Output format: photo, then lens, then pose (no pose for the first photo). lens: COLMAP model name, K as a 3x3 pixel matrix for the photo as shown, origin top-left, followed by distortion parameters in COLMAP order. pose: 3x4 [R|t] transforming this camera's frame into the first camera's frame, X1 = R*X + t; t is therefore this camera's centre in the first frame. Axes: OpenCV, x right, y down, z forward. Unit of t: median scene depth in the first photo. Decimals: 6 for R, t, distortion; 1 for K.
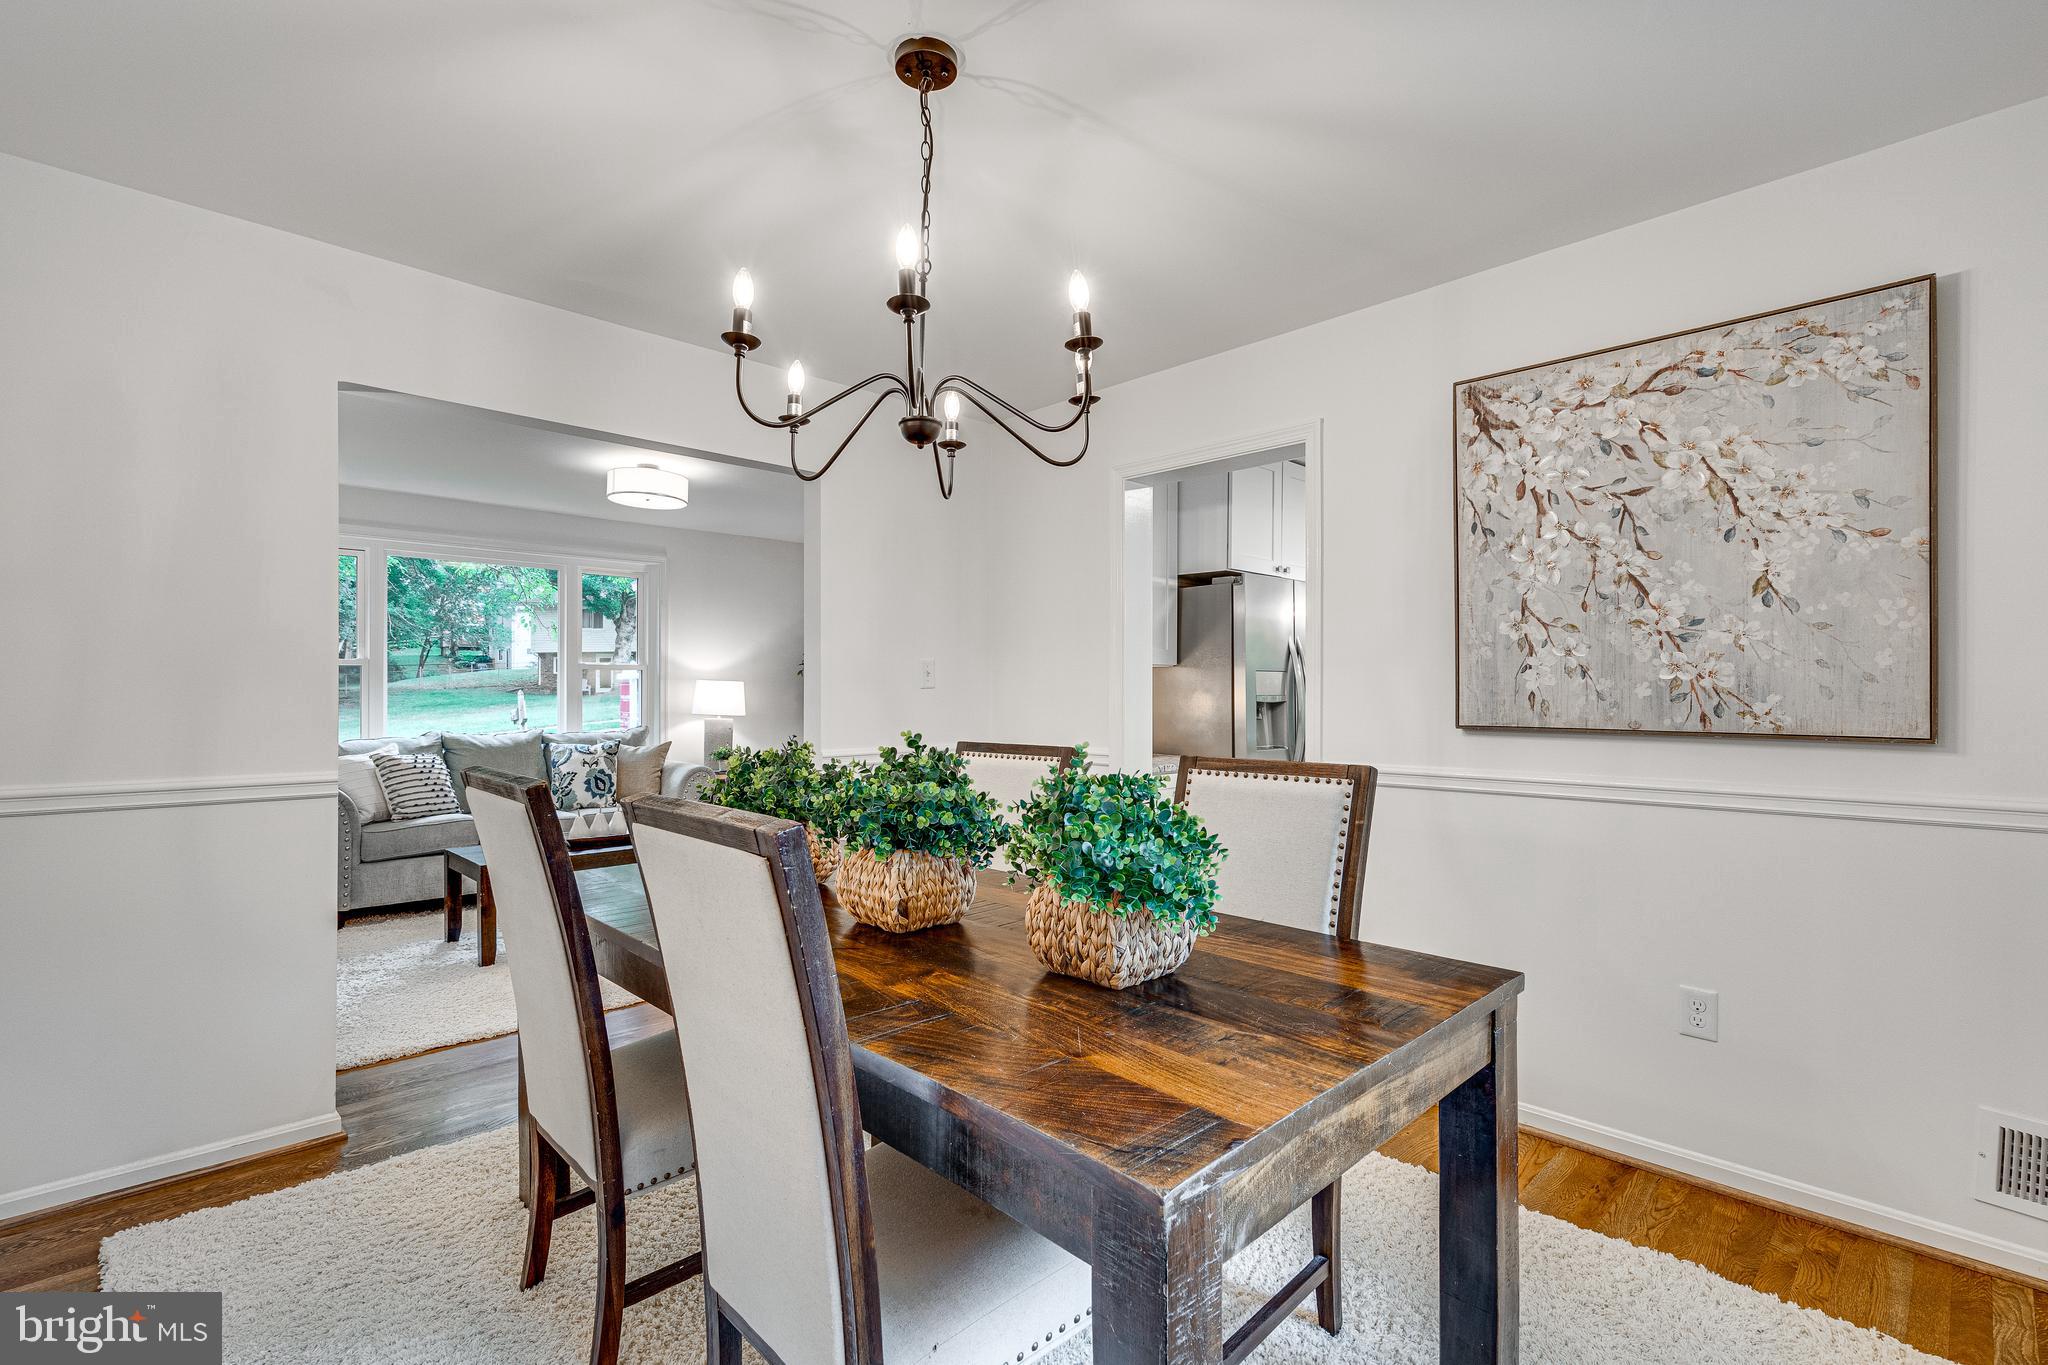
lens RADIAL K [[950.3, 0, 1024.0], [0, 950.3, 682.5], [0, 0, 1]] dist [-0.005066, -0.000144]
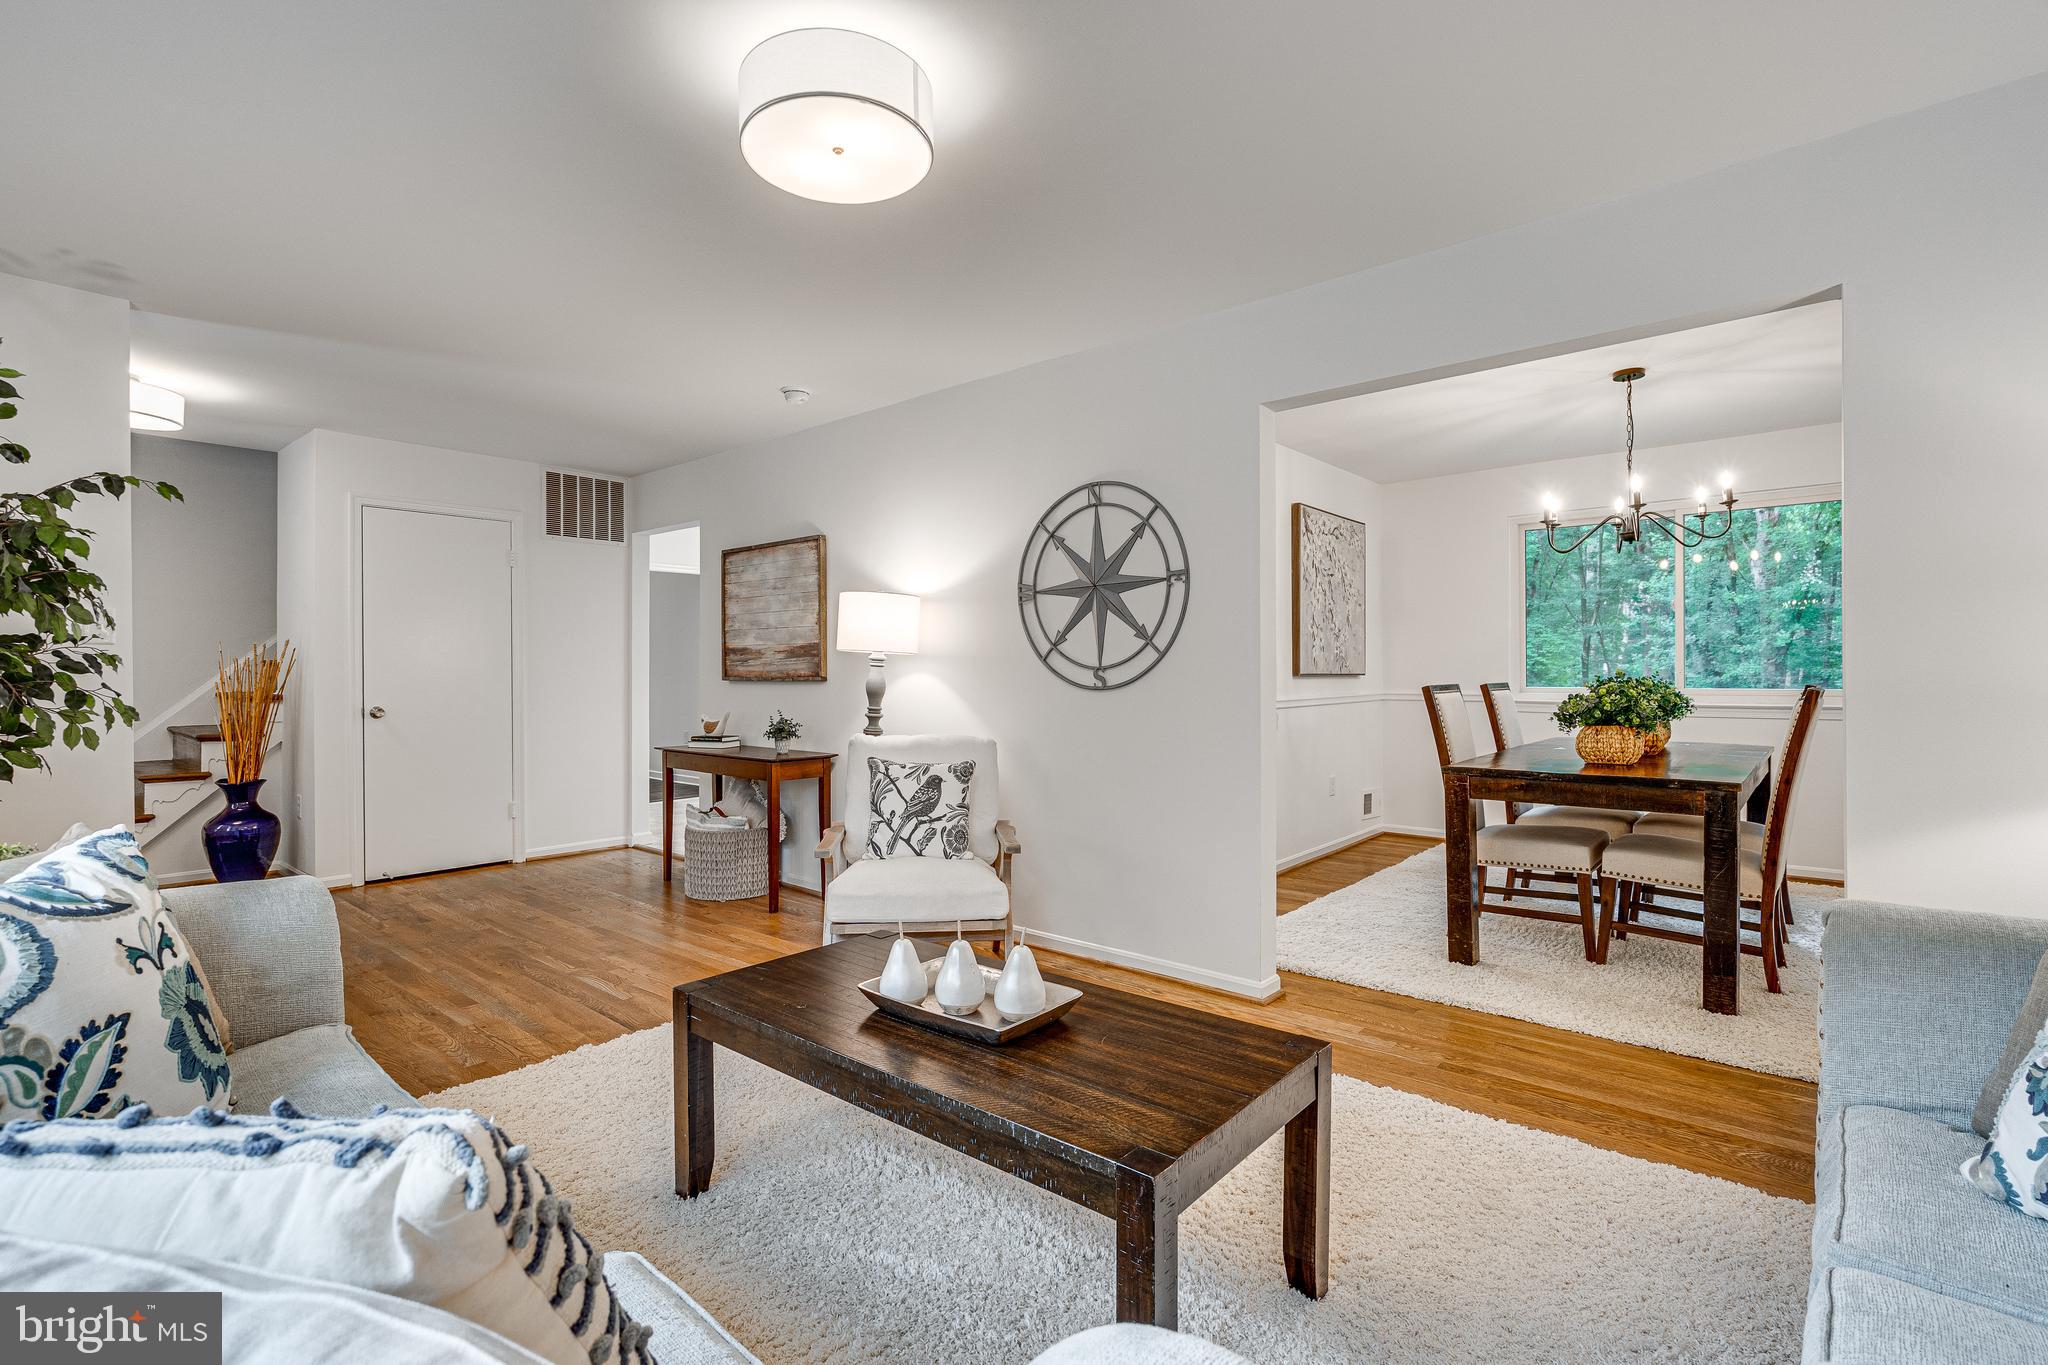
lens RADIAL K [[950.3, 0, 1024.0], [0, 950.3, 682.5], [0, 0, 1]] dist [-0.005066, -0.000144]
pose [[-0.101407, -0.010047, 0.994794, -0.767061], [-0.005595, 0.999939, 0.009528, 0.024440], [-0.994829, -0.004599, -0.101457, 0.924054]]
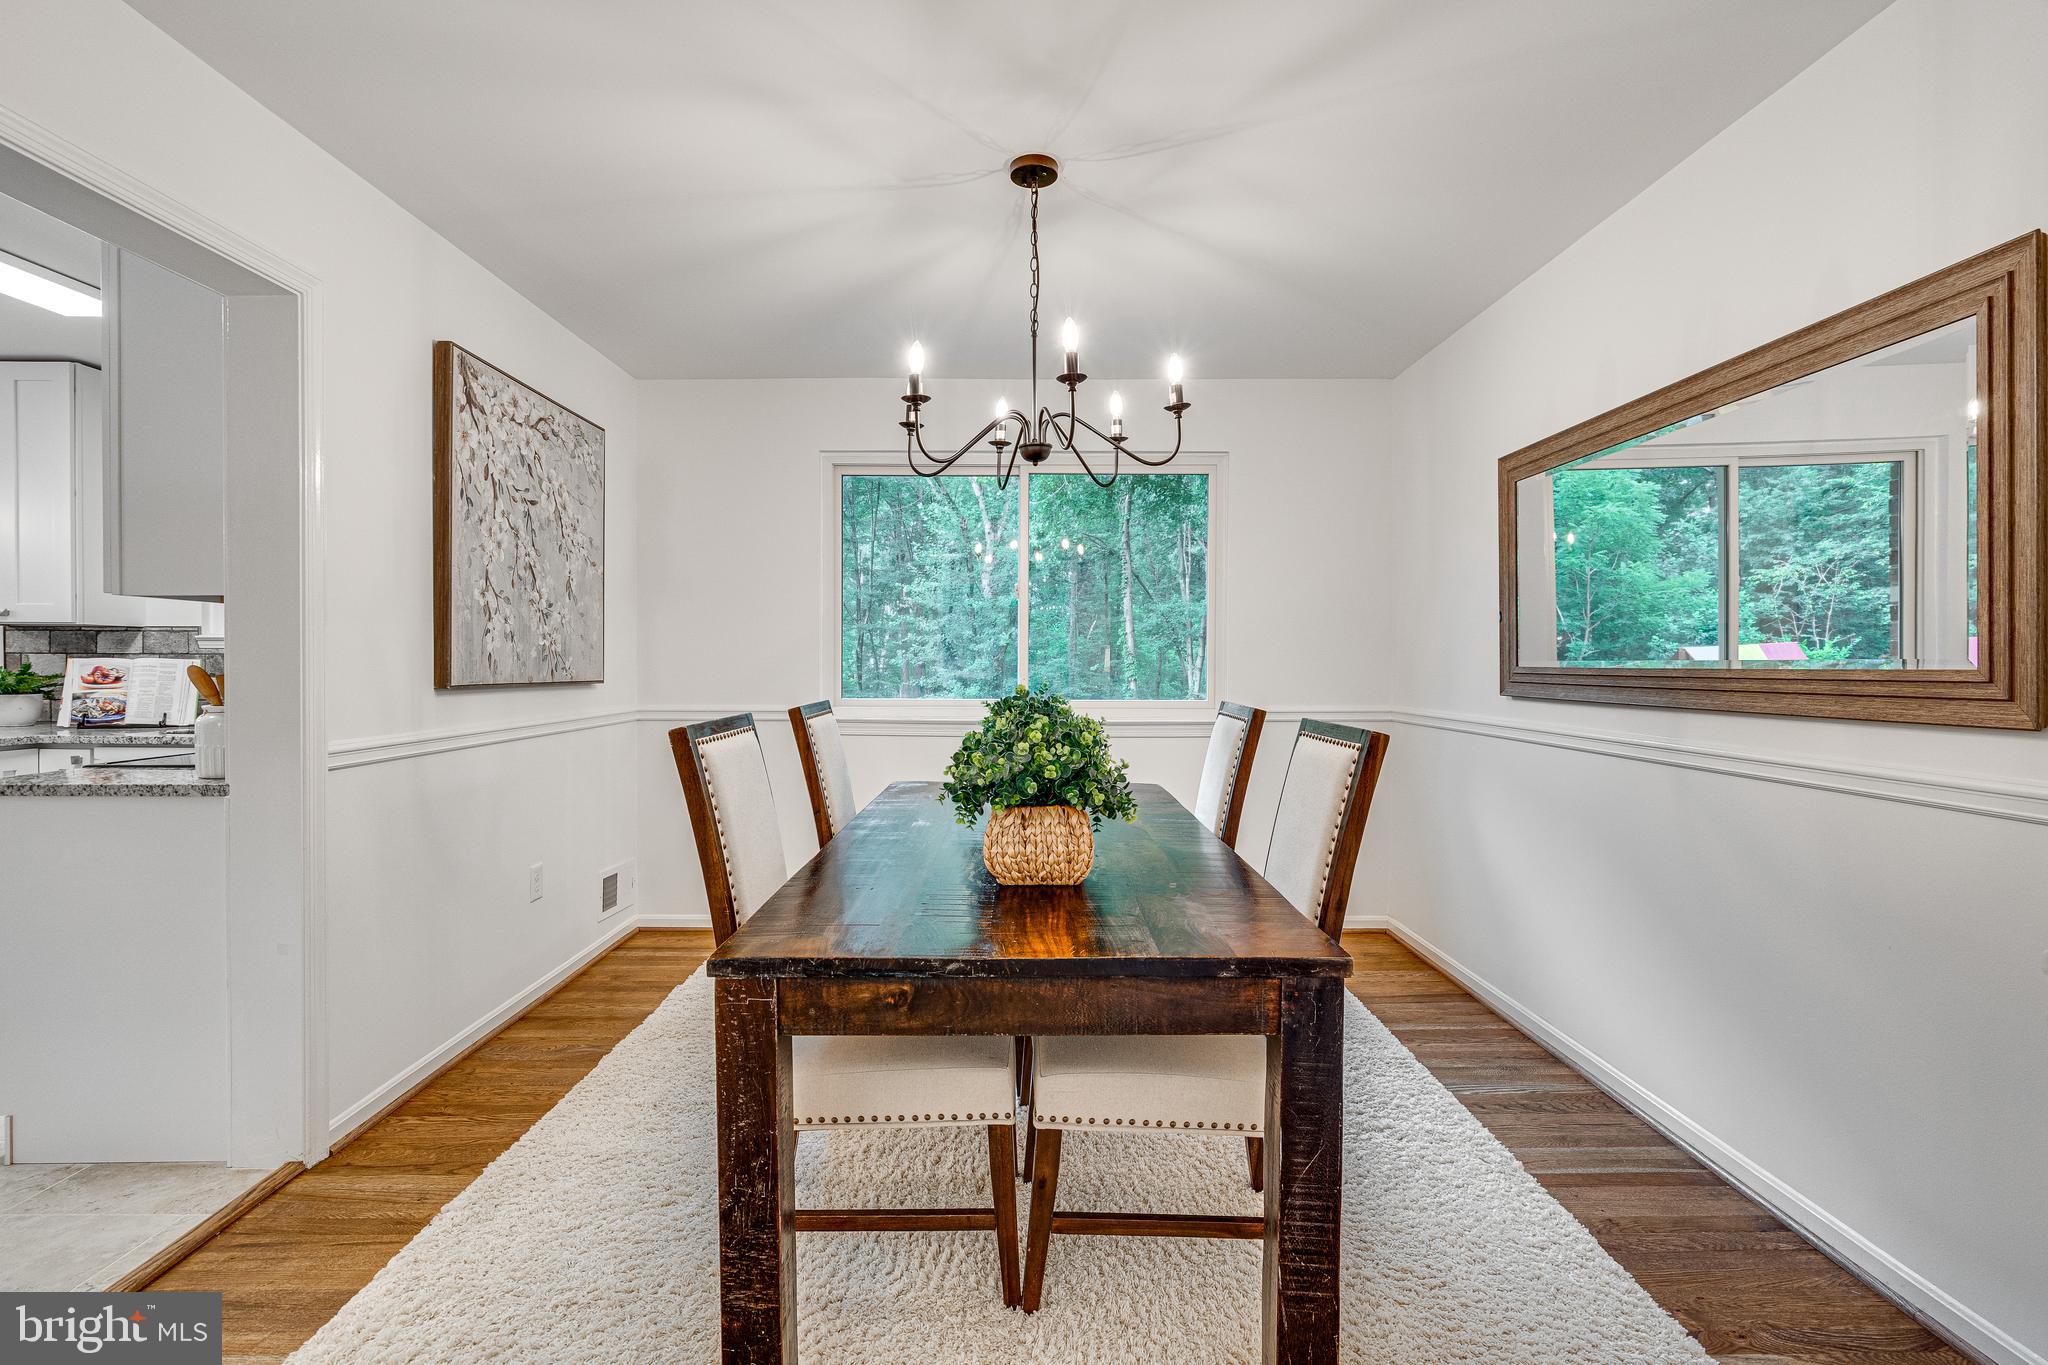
lens RADIAL K [[934.1, 0, 1005.7], [0, 934.1, 658.7], [0, 0, 1]] dist [-0.003017, -0.000298]
pose [[-0.715725, 0.001298, 0.698381, -0.335469], [-0.009798, 0.999881, -0.011899, 0.011743], [-0.698314, -0.015359, -0.715627, 0.670827]]
